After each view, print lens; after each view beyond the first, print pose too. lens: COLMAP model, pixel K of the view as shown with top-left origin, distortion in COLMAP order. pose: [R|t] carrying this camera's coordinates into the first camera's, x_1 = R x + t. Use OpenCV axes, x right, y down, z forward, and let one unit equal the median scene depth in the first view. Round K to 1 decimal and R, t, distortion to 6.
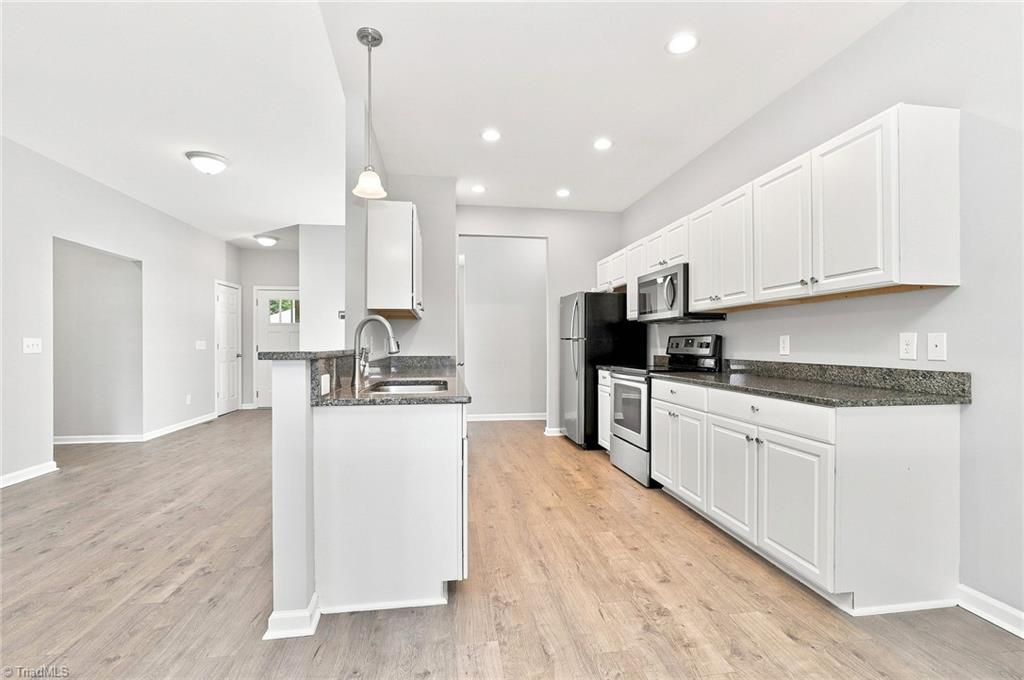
lens RADIAL K [[465.8, 0, 512.3], [0, 465.8, 345.8], [0, 0, 1]] dist [-0.000764, 0.000000]
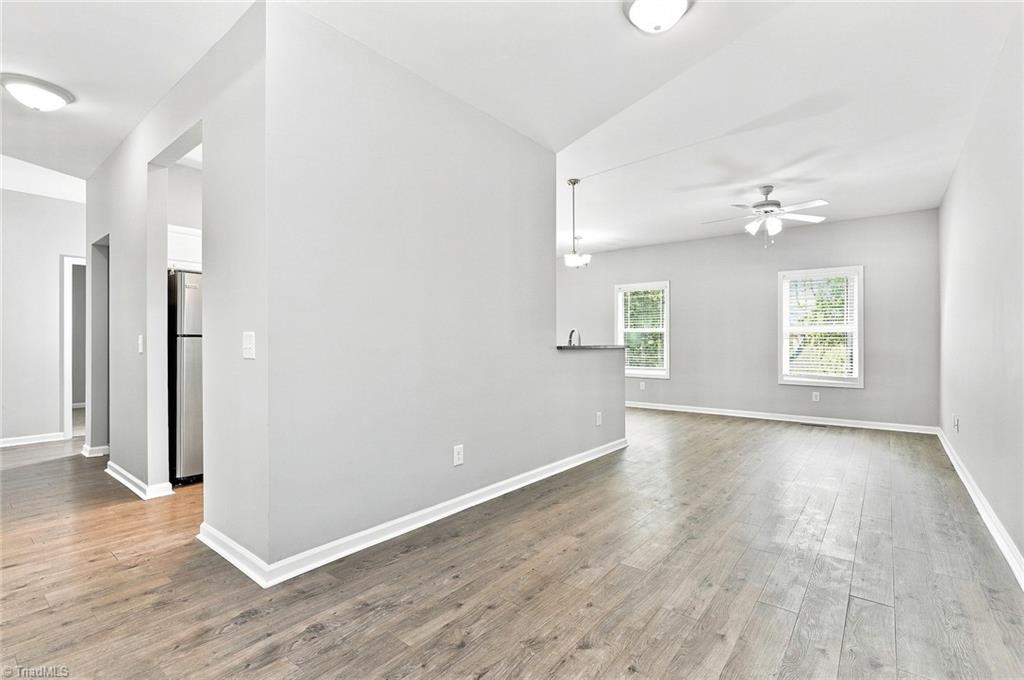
lens RADIAL K [[475.9, 0, 512.0], [0, 475.9, 340.0], [0, 0, 1]] dist [-0.026805, 0.000682]
pose [[-0.676605, 0.006568, 0.736317, -1.058865], [0.005409, 0.999978, -0.003950, -0.006421], [-0.736327, 0.001310, -0.676625, 1.683607]]
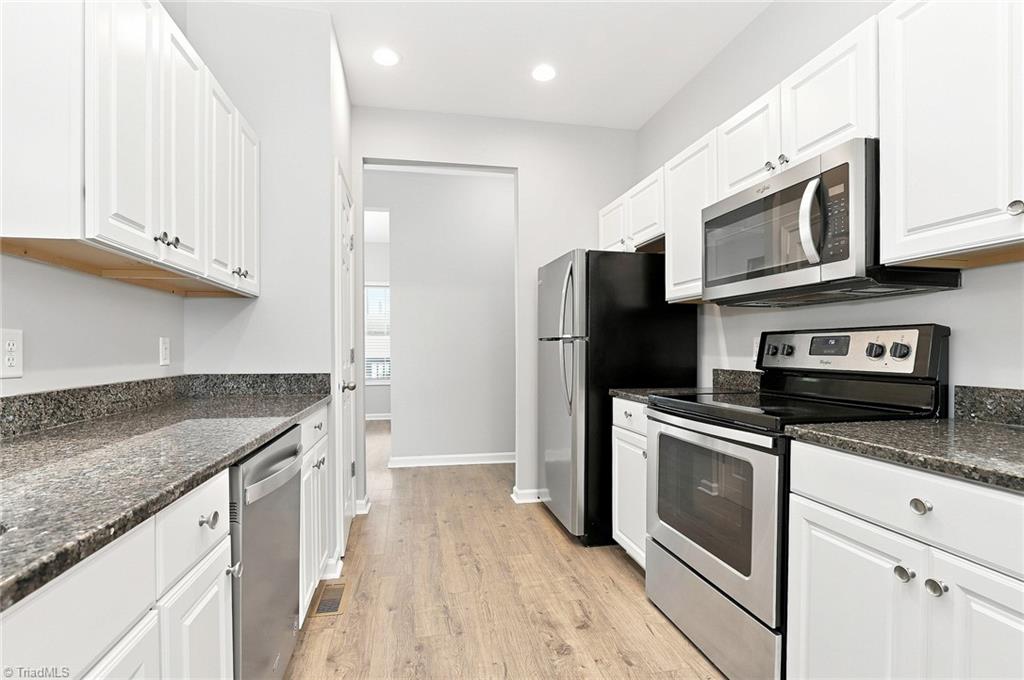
lens RADIAL K [[482.5, 0, 511.7], [0, 482.5, 348.9], [0, 0, 1]] dist [-0.002656, -0.000233]
pose [[0.998138, -0.002298, 0.060950, 0.050369], [0.002375, 0.999996, -0.001206, -0.003364], [-0.060947, 0.001348, 0.998140, 0.608558]]
